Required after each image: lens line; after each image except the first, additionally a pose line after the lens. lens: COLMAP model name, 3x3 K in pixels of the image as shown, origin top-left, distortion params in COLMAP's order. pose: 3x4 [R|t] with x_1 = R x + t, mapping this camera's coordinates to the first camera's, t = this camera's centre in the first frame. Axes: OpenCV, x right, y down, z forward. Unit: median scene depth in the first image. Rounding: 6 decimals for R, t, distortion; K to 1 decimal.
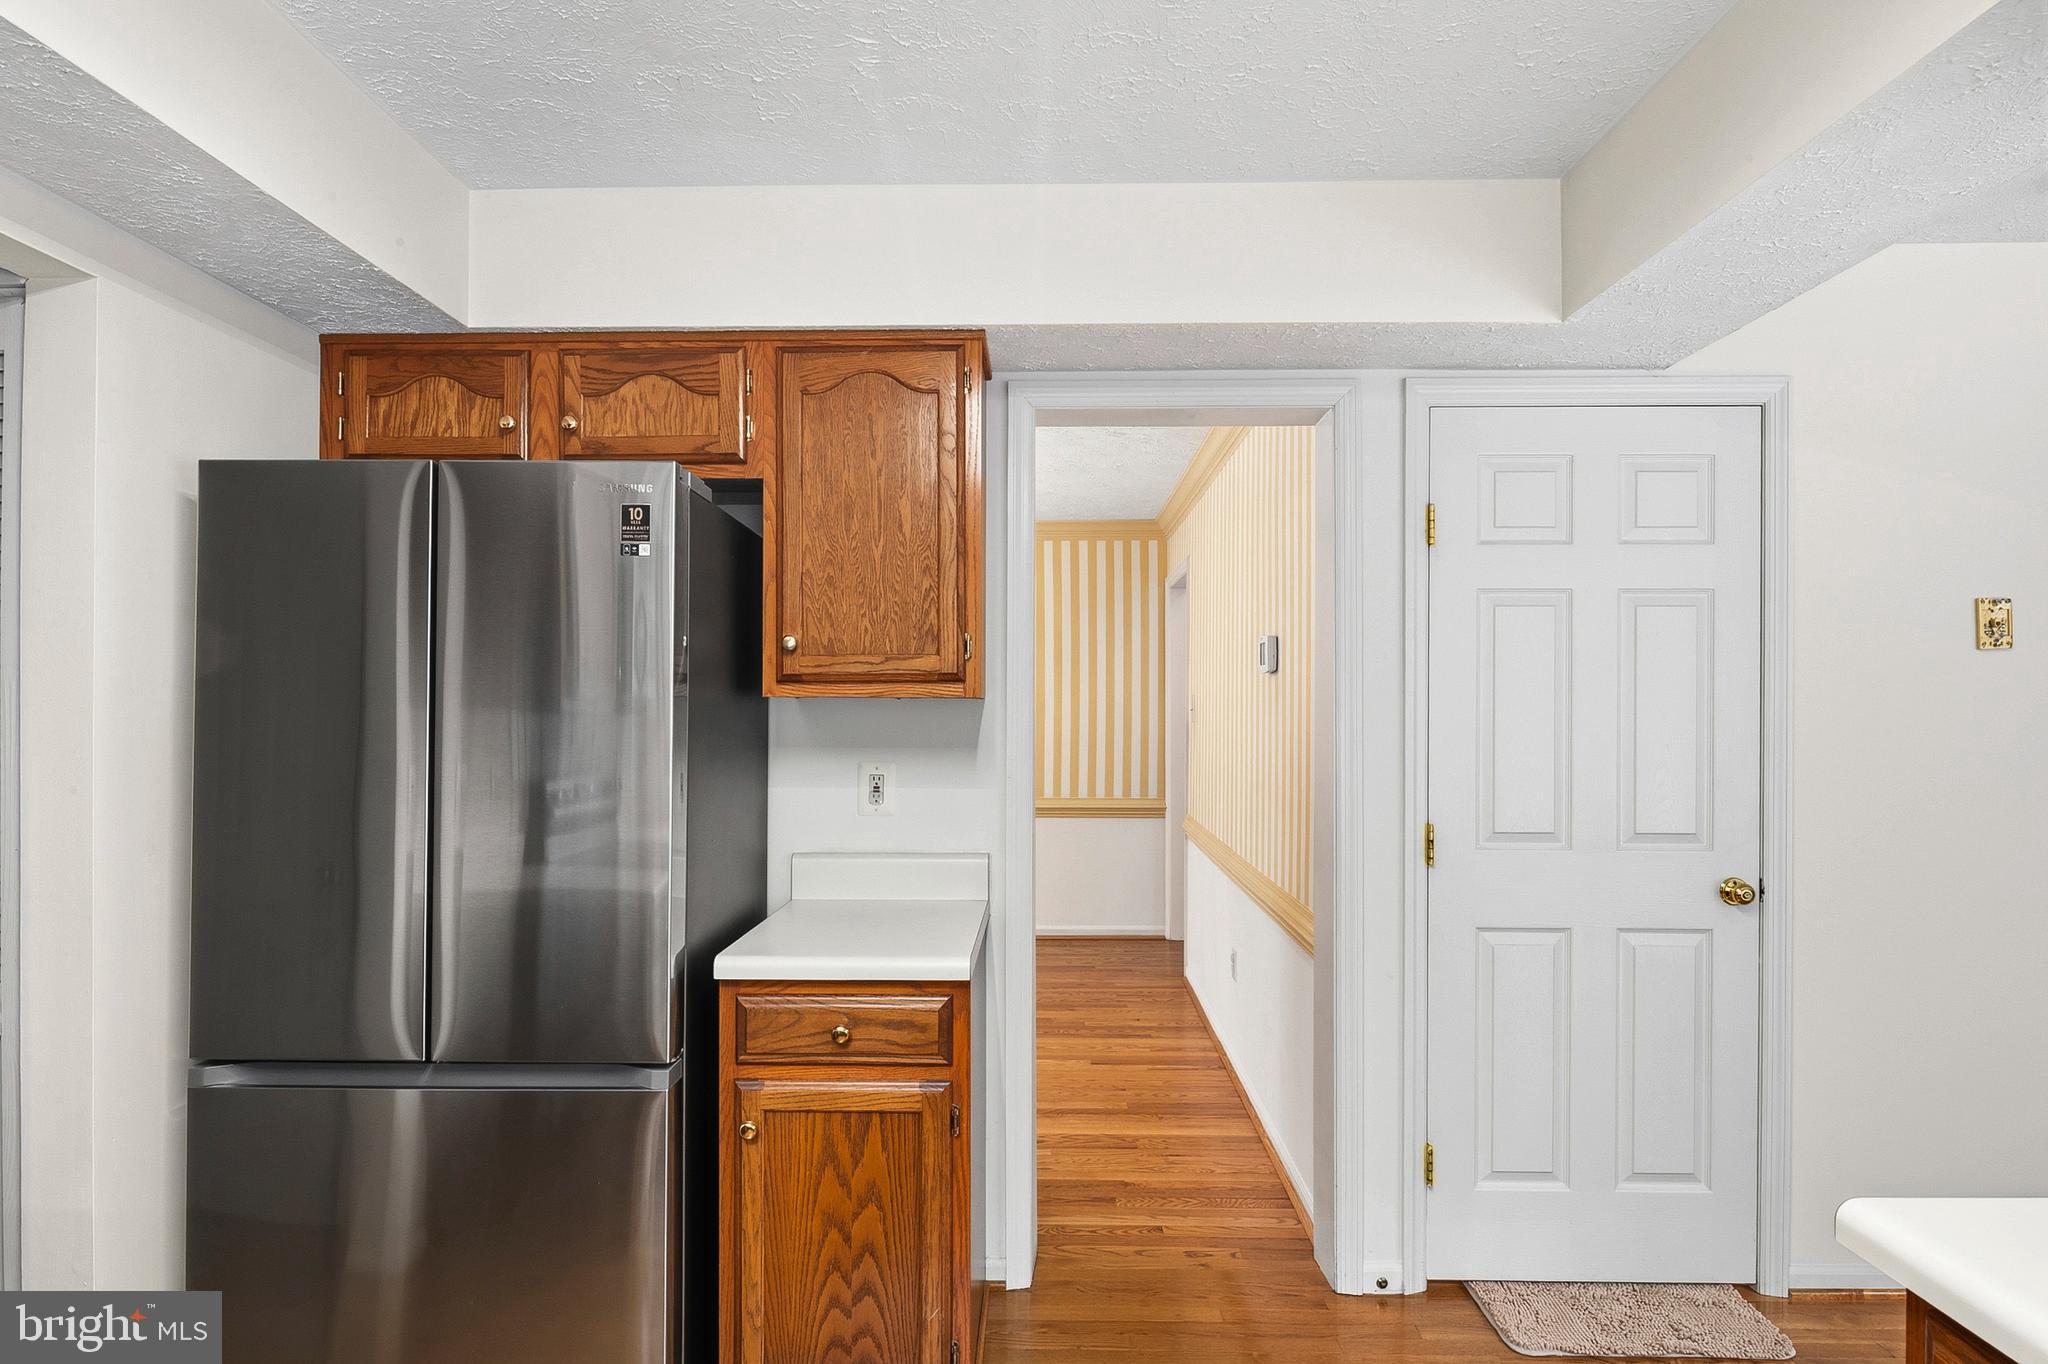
lens RADIAL K [[1122.4, 0, 1024.7], [0, 1122.4, 693.4], [0, 0, 1]] dist [0.001767, -0.001218]
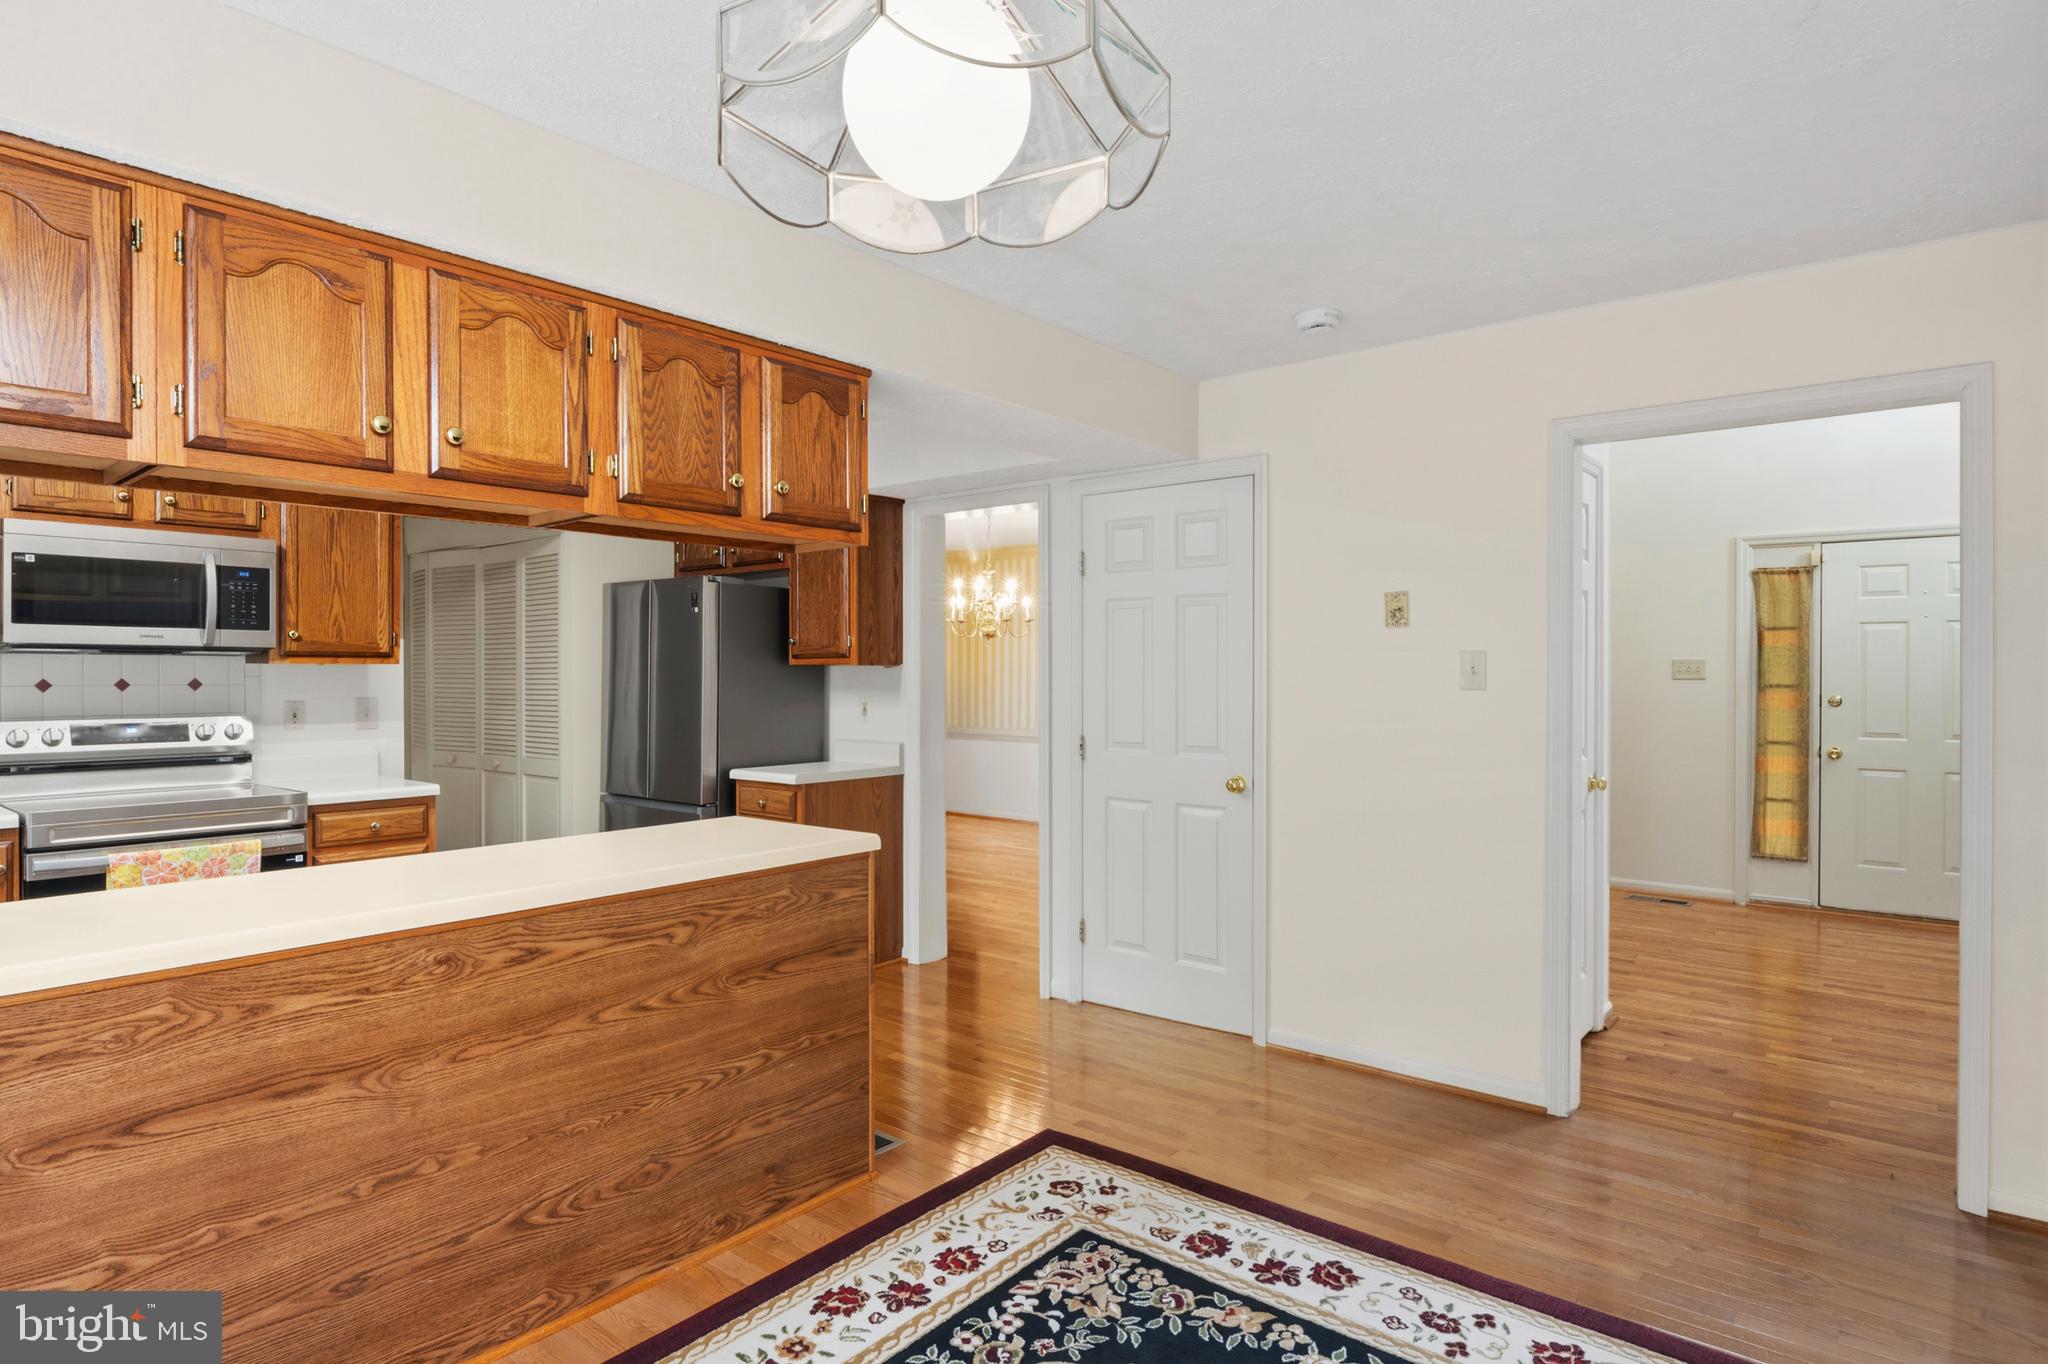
lens RADIAL K [[1122.4, 0, 1024.6], [0, 1122.4, 676.5], [0, 0, 1]] dist [0.001767, -0.001218]
pose [[0.781836, 0.001885, -0.623481, 1.383443], [0.005607, 0.999934, 0.010054, 0.006320], [0.623459, -0.011357, 0.781773, -0.417908]]
